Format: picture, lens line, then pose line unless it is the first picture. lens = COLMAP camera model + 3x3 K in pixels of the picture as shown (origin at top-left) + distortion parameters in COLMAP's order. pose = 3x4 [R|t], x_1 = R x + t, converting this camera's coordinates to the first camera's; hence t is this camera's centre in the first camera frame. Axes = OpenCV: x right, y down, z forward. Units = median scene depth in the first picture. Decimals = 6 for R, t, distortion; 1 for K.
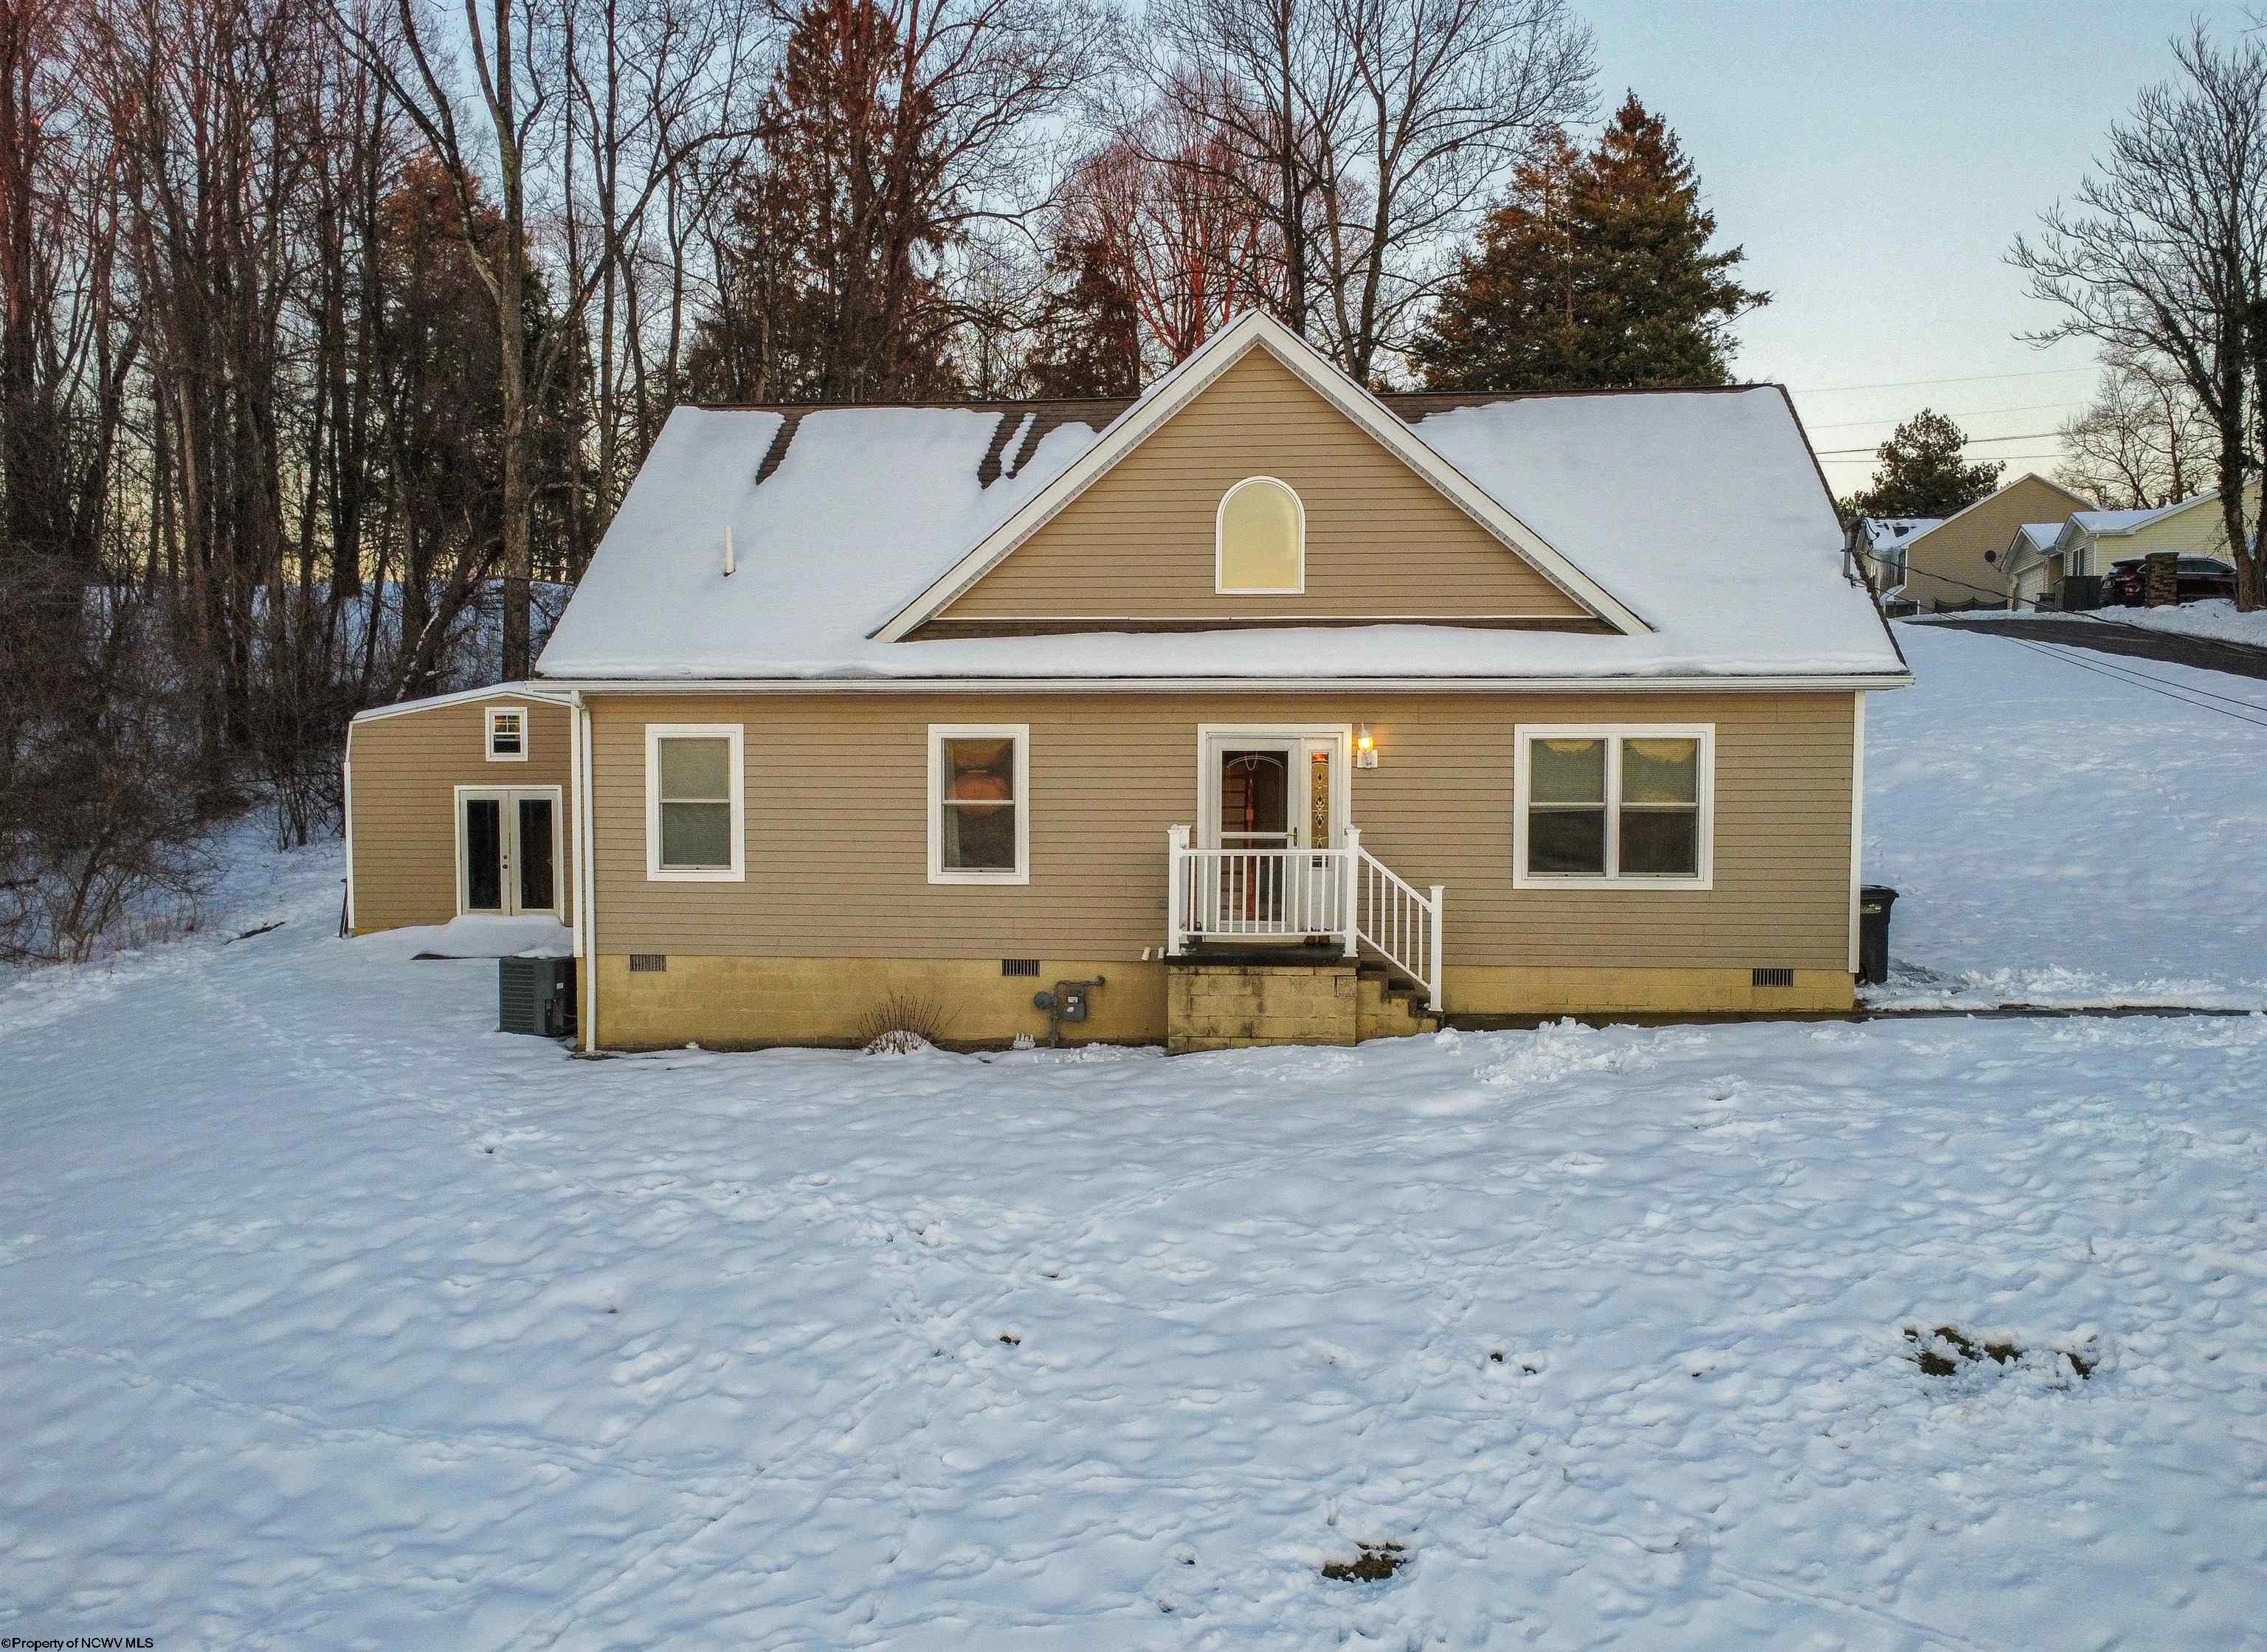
lens RADIAL K [[1715.5, 0, 1129.3], [0, 1715.5, 879.5], [0, 0, 1]] dist [0.006308, -0.000926]
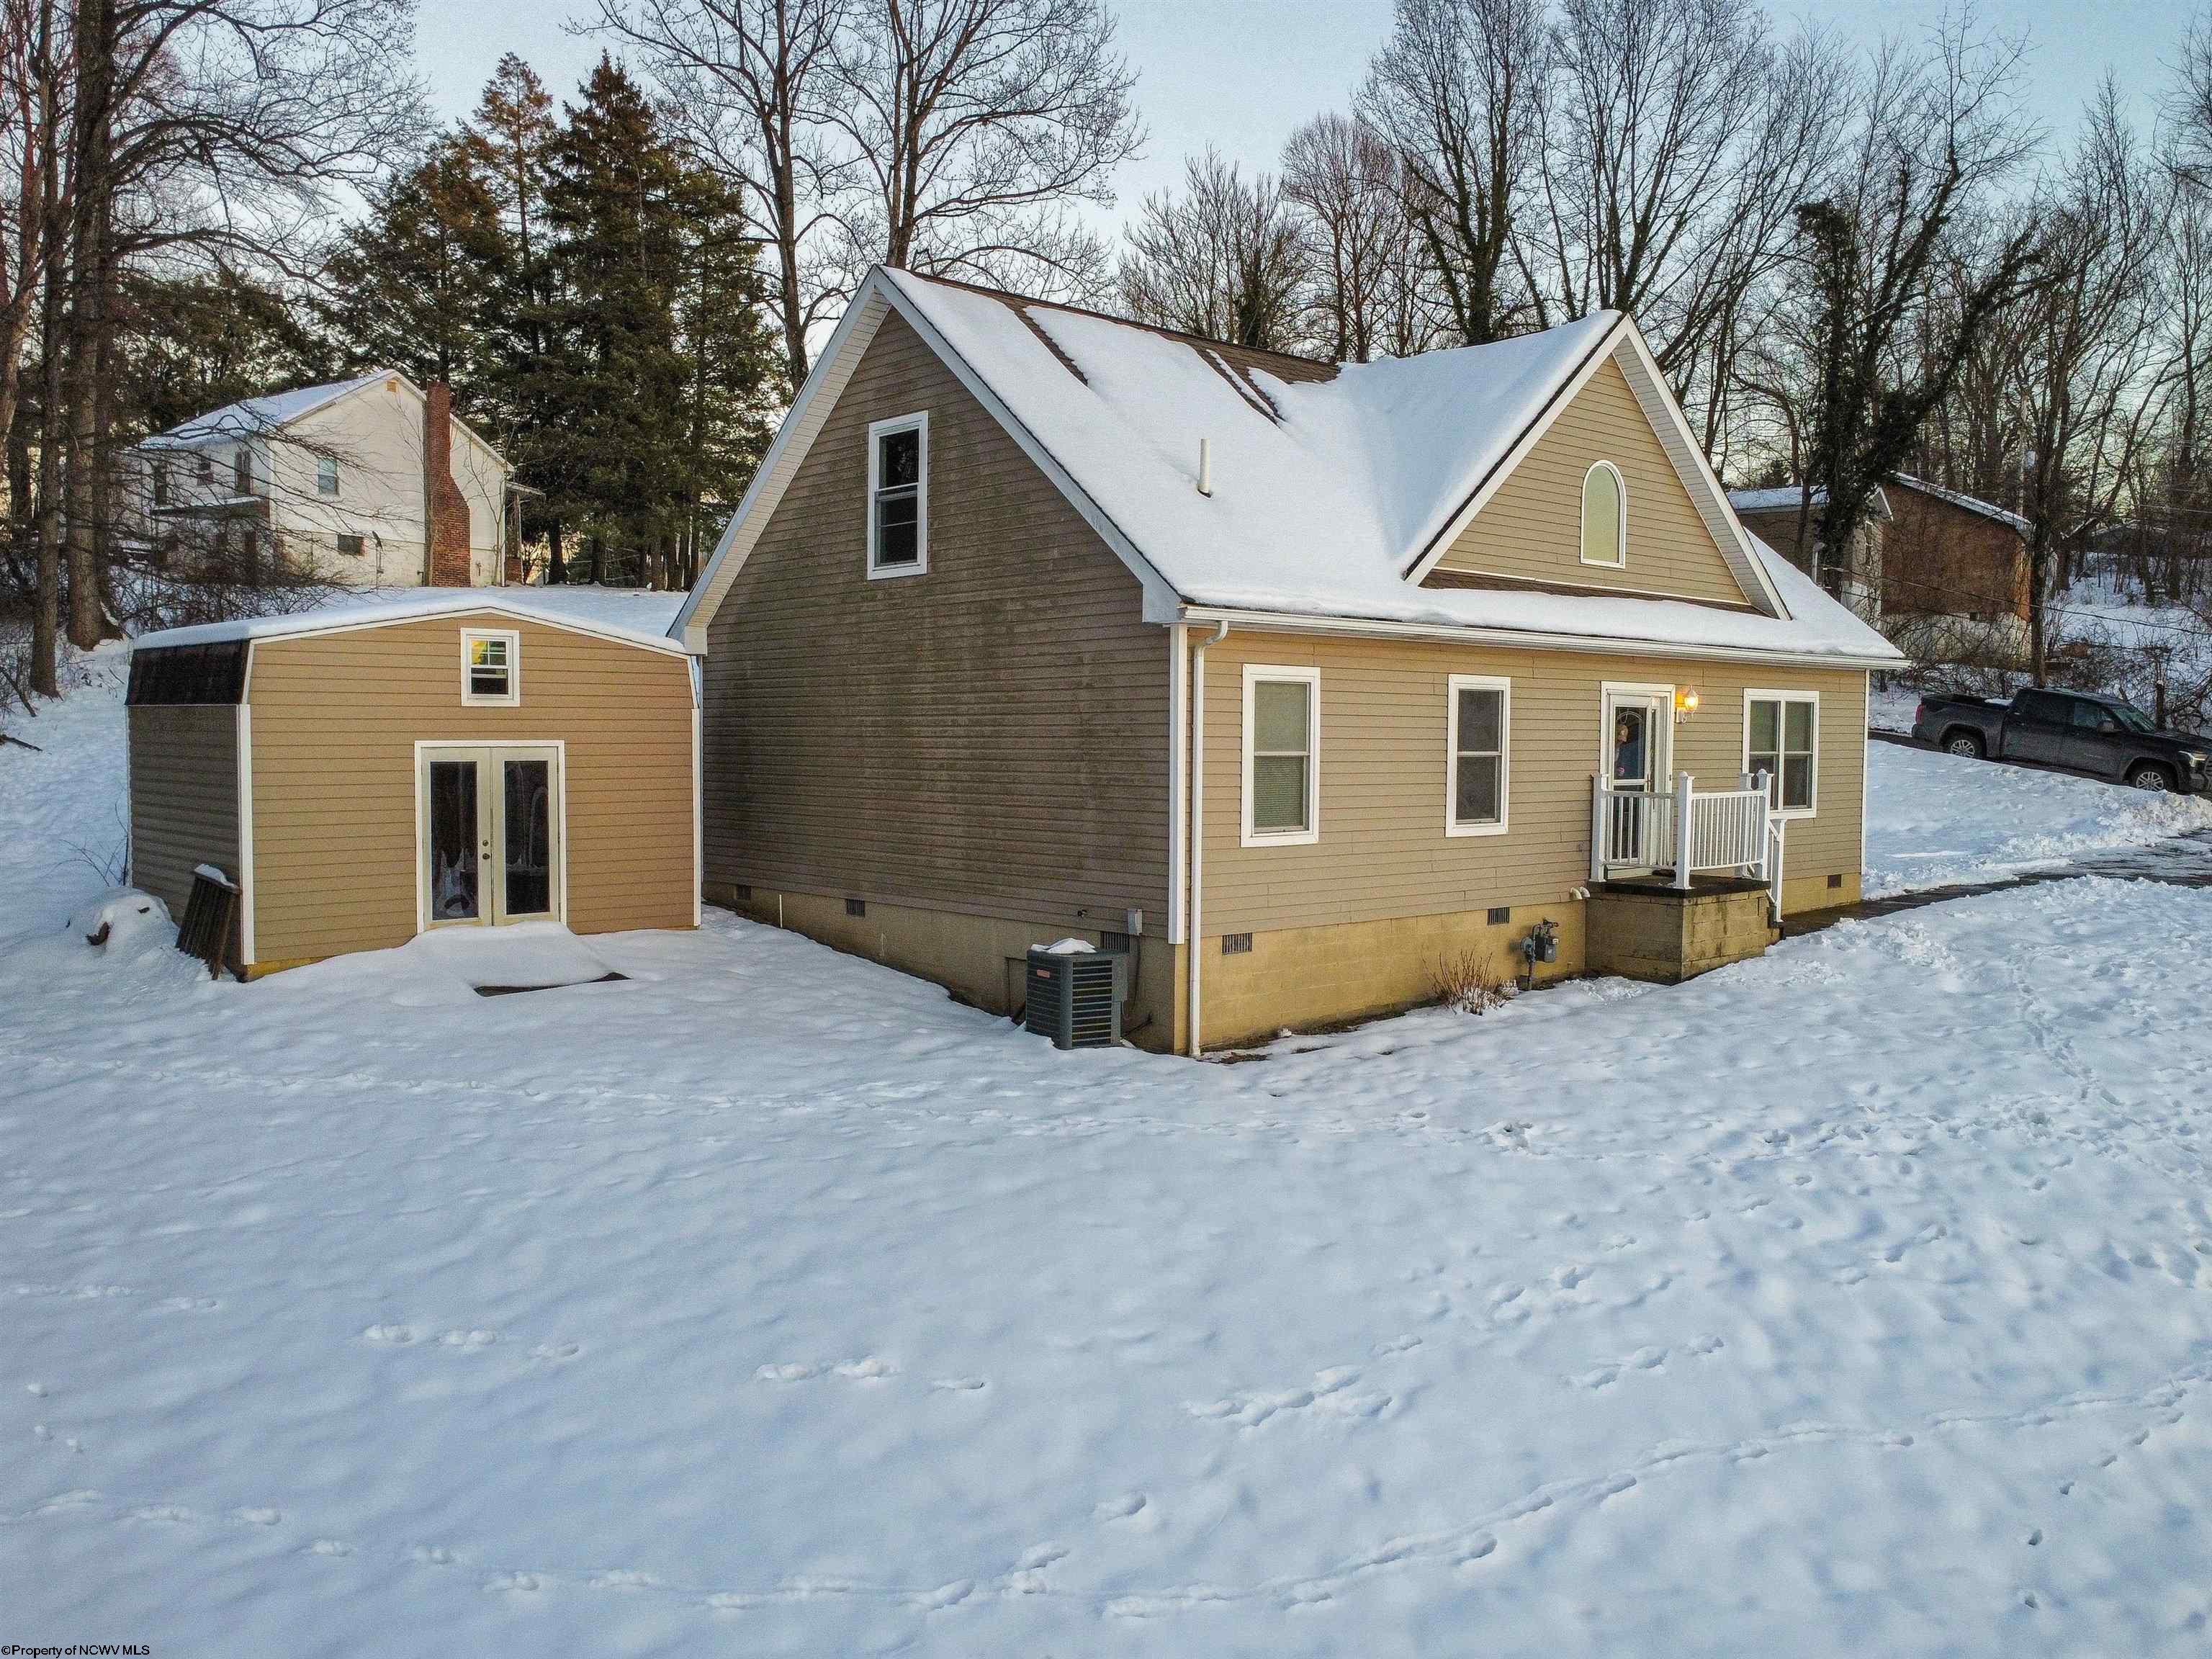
lens RADIAL K [[1716.2, 0, 1106.0], [0, 1716.2, 829.5], [0, 0, 1]] dist [0.006887, 0.002916]
pose [[0.692608, -0.035845, 0.720423, -0.958356], [0.044452, 0.998987, 0.006969, -0.017275], [-0.719943, 0.027198, 0.693500, 0.462097]]
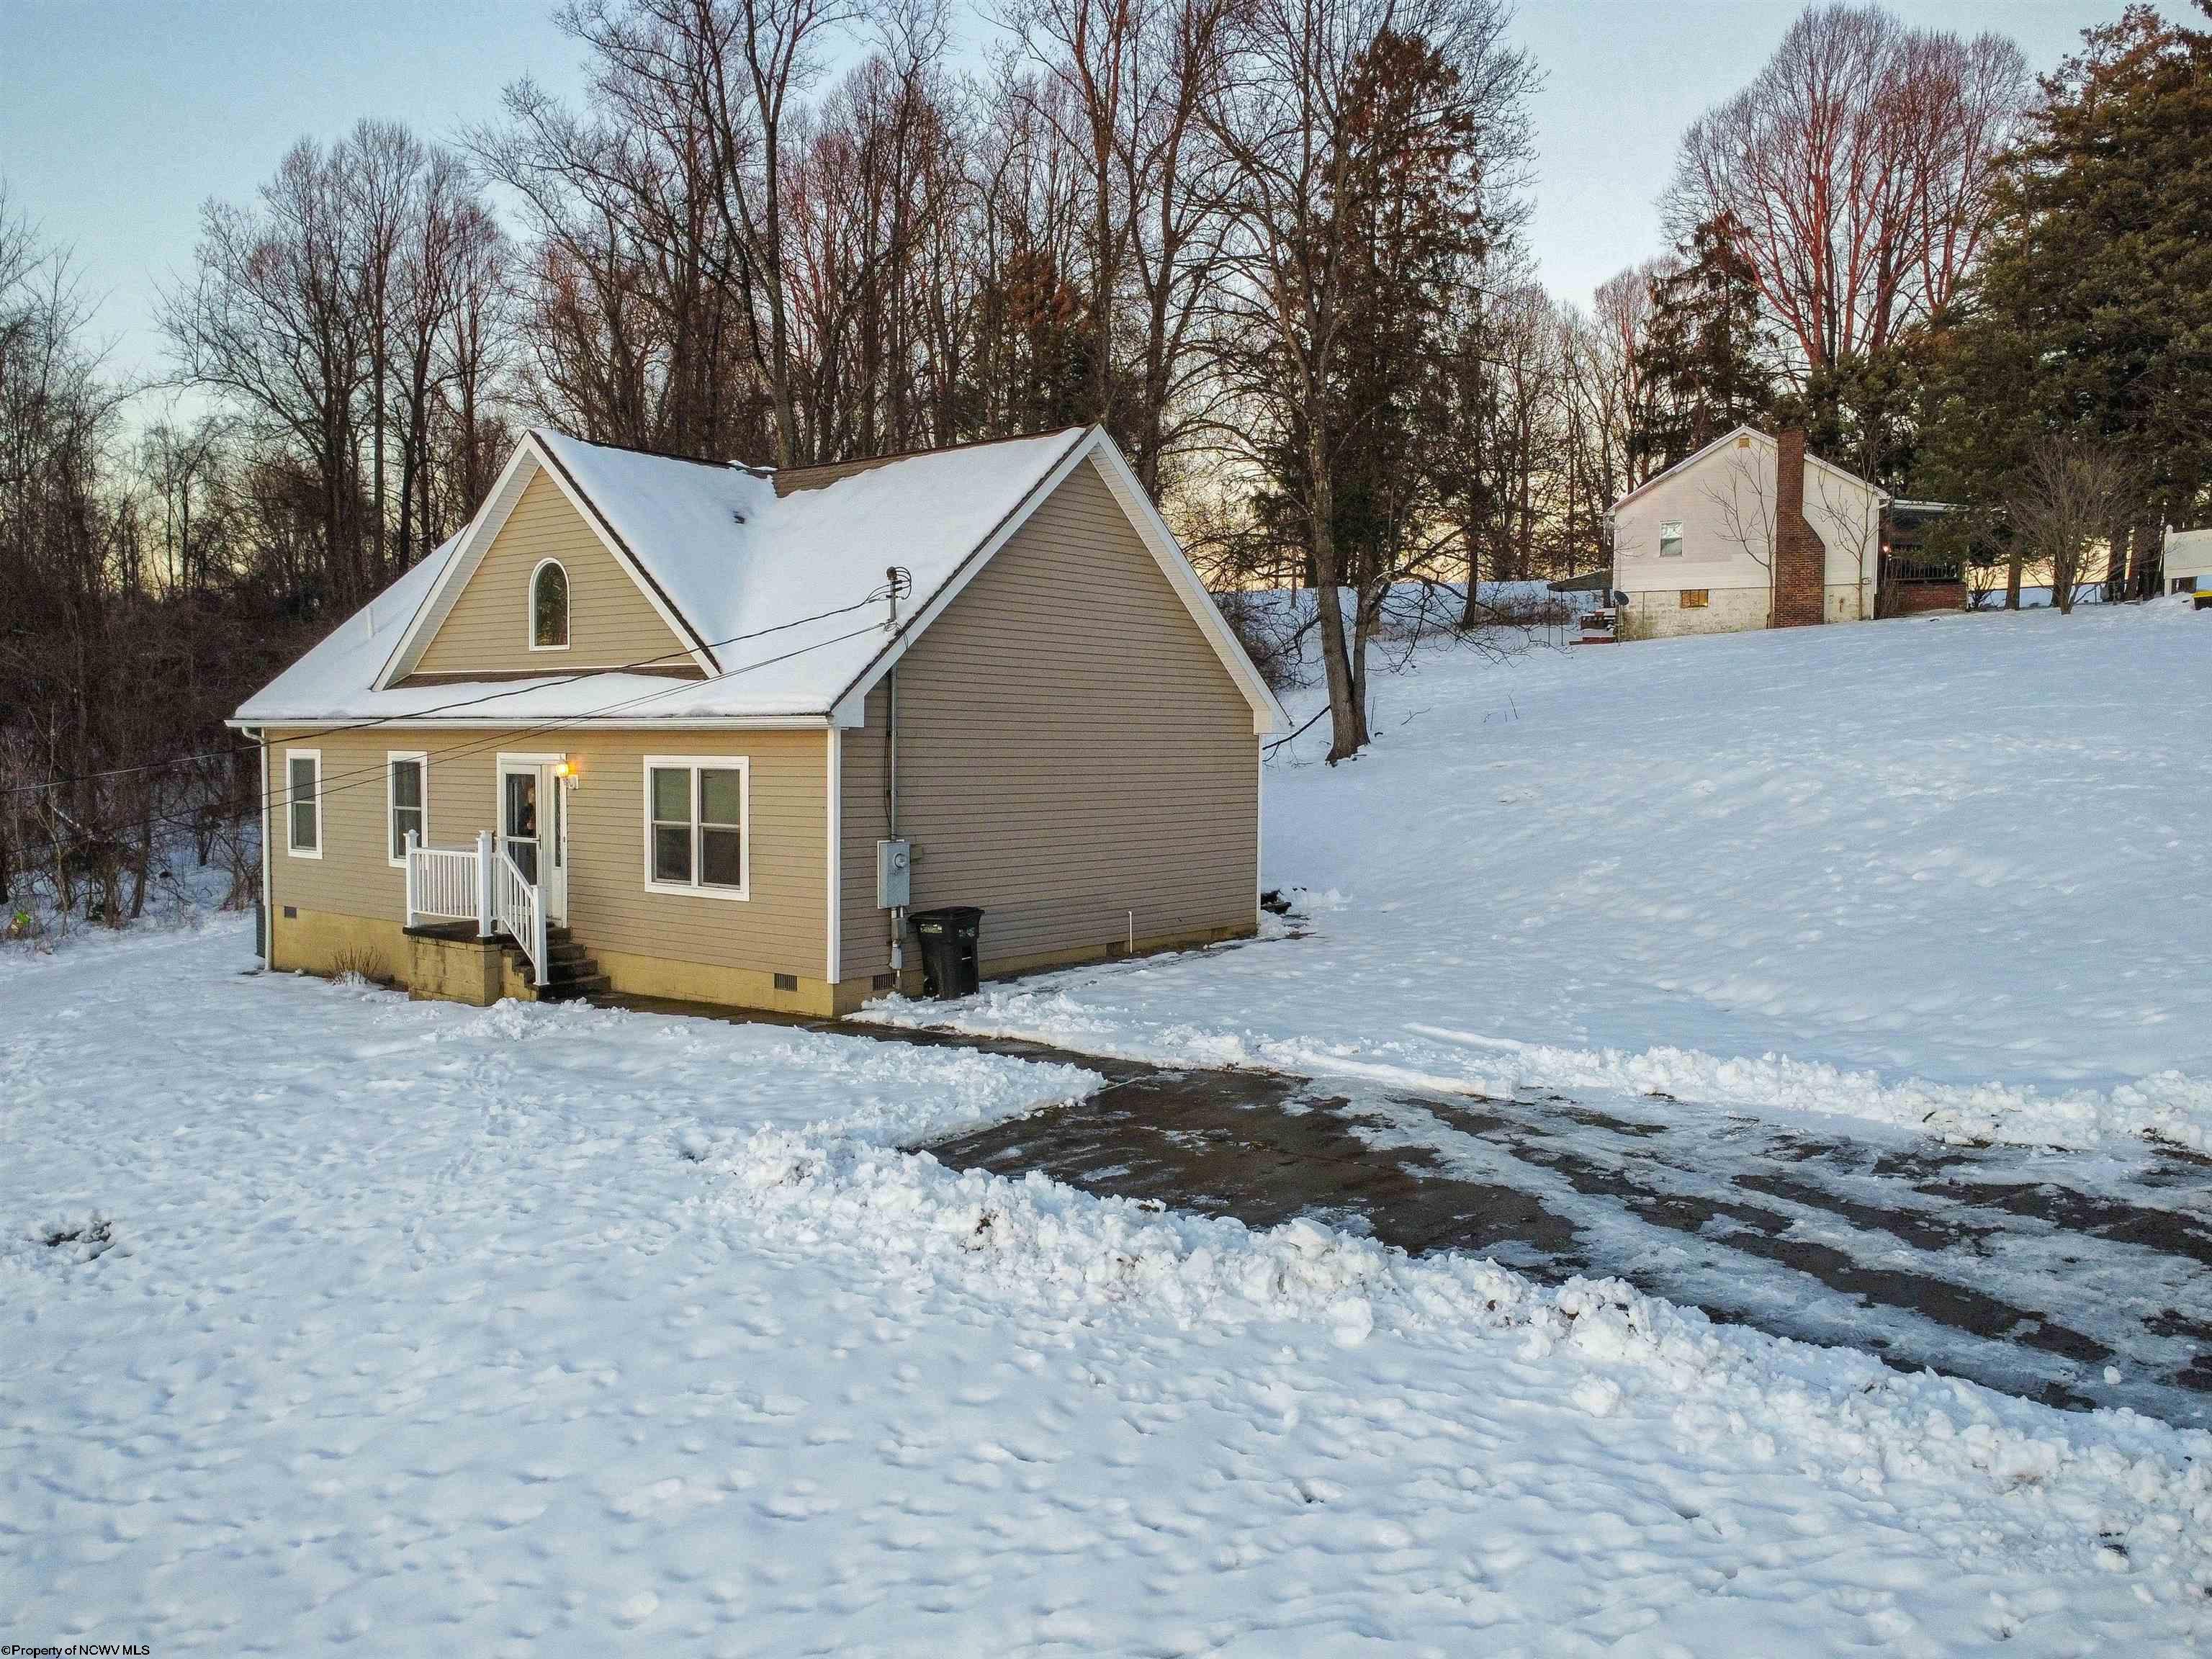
lens RADIAL K [[1716.2, 0, 1106.0], [0, 1716.2, 829.5], [0, 0, 1]] dist [0.006887, 0.002916]
pose [[0.827430, 0.031865, -0.560664, 1.132930], [-0.042859, 0.999060, -0.006472, -0.043003], [0.559931, 0.029385, 0.828018, 0.179402]]
